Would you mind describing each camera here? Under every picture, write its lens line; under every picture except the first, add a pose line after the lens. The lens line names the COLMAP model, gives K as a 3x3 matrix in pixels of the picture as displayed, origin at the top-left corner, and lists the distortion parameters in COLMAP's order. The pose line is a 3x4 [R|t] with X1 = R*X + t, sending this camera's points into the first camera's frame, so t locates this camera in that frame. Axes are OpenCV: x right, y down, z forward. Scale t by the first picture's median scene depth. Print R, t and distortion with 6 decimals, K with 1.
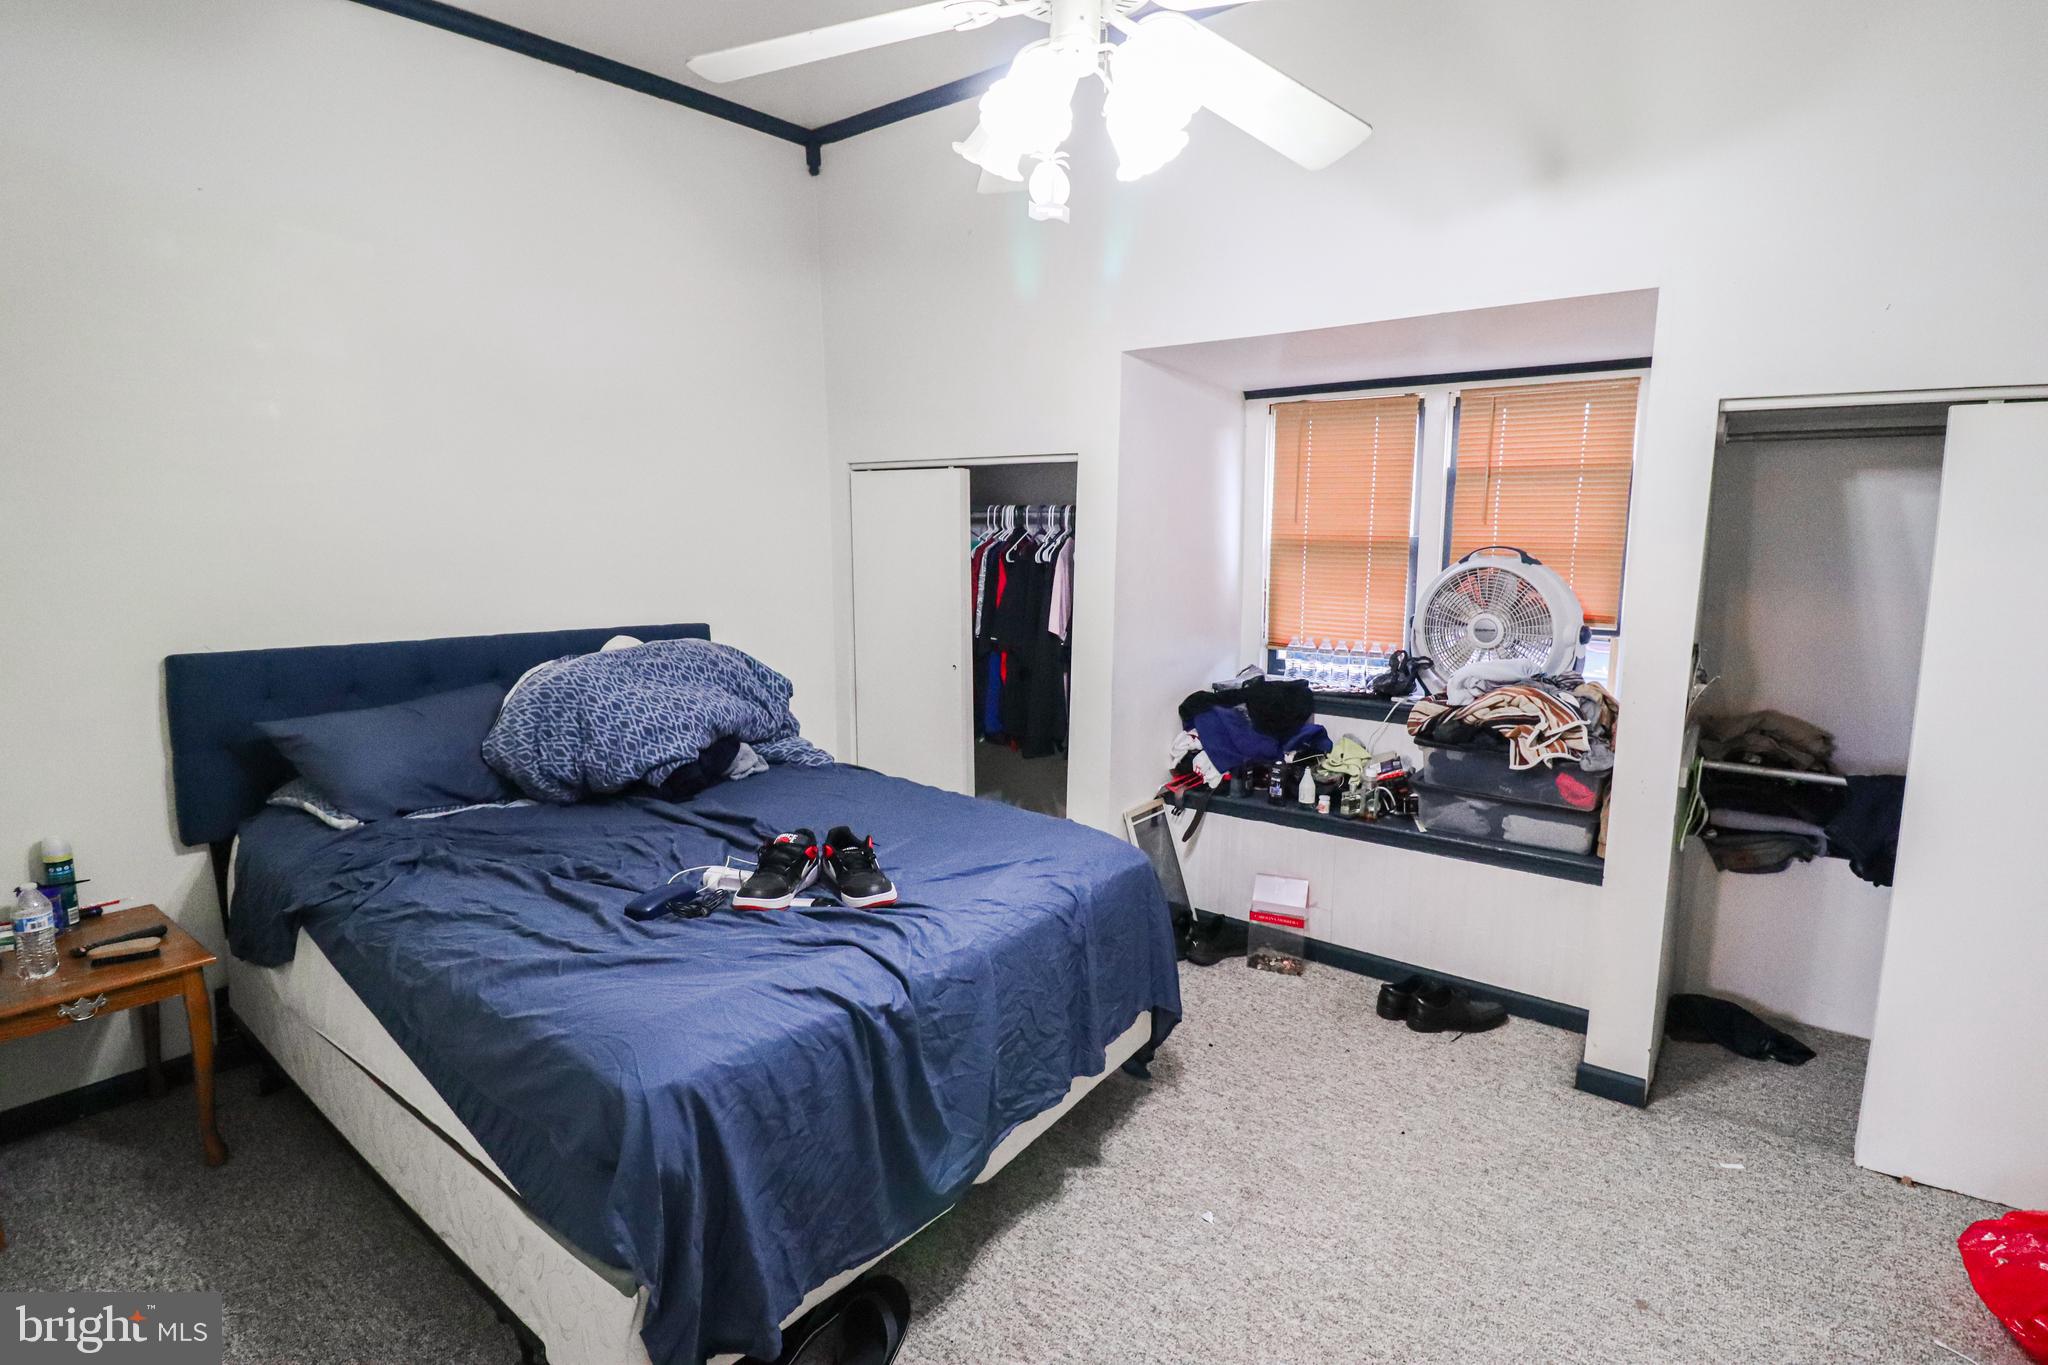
lens RADIAL K [[1059.9, 0, 1033.2], [0, 1059.9, 680.3], [0, 0, 1]] dist [-0.002215, -0.001708]
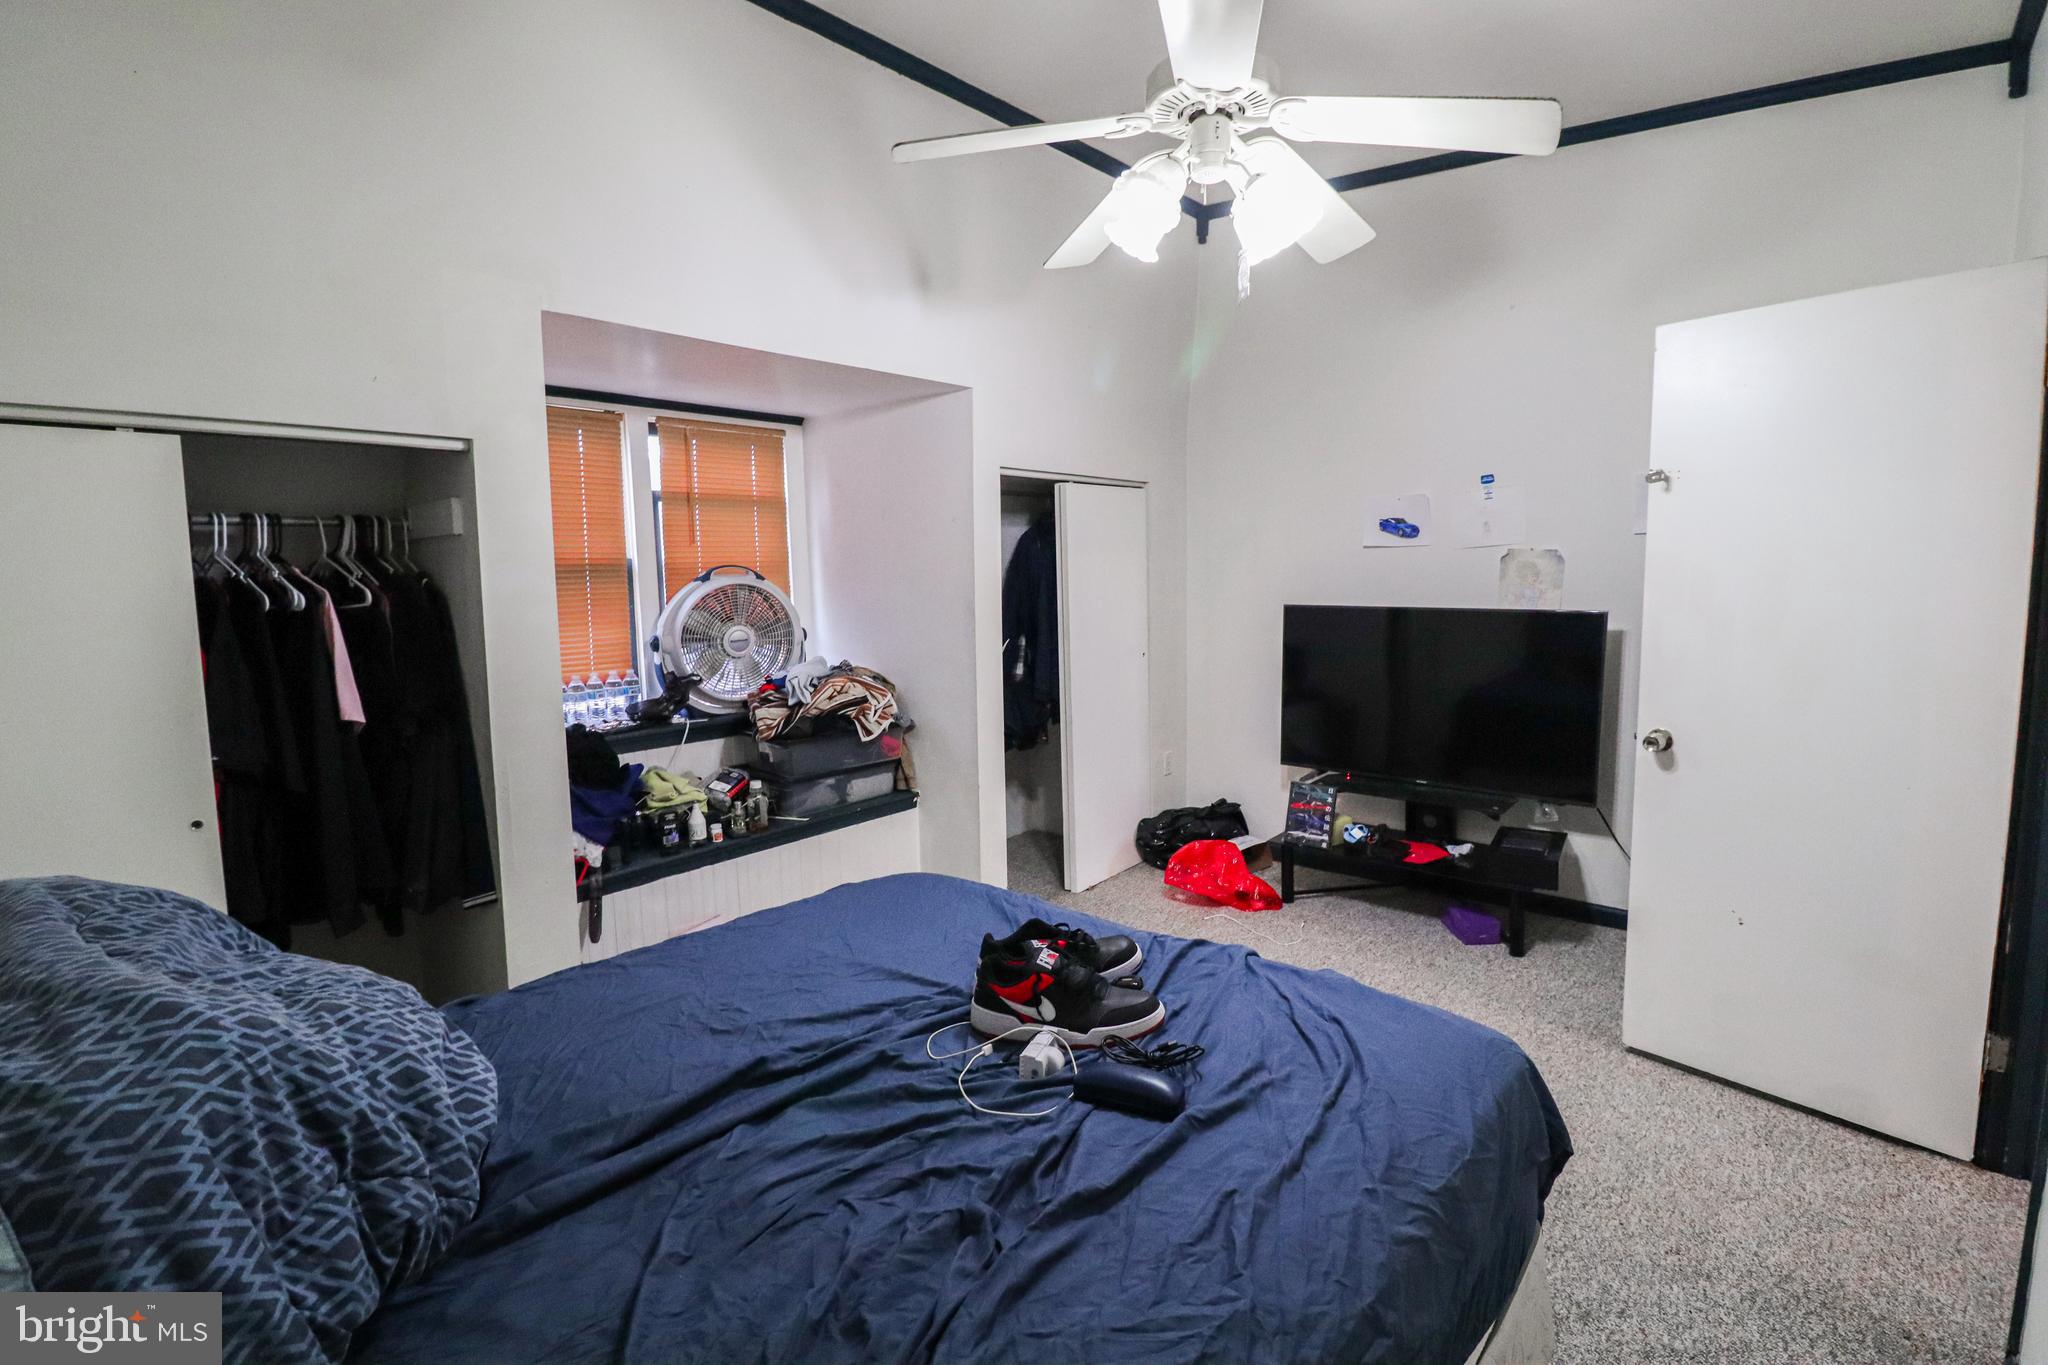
lens RADIAL K [[1059.9, 0, 1034.3], [0, 1059.9, 690.1], [0, 0, 1]] dist [-0.002215, -0.001708]
pose [[-0.035918, -0.132546, 0.990526, -0.689759], [0.146592, 0.979745, 0.136420, -0.102382], [-0.988545, 0.150103, -0.015760, 0.716251]]
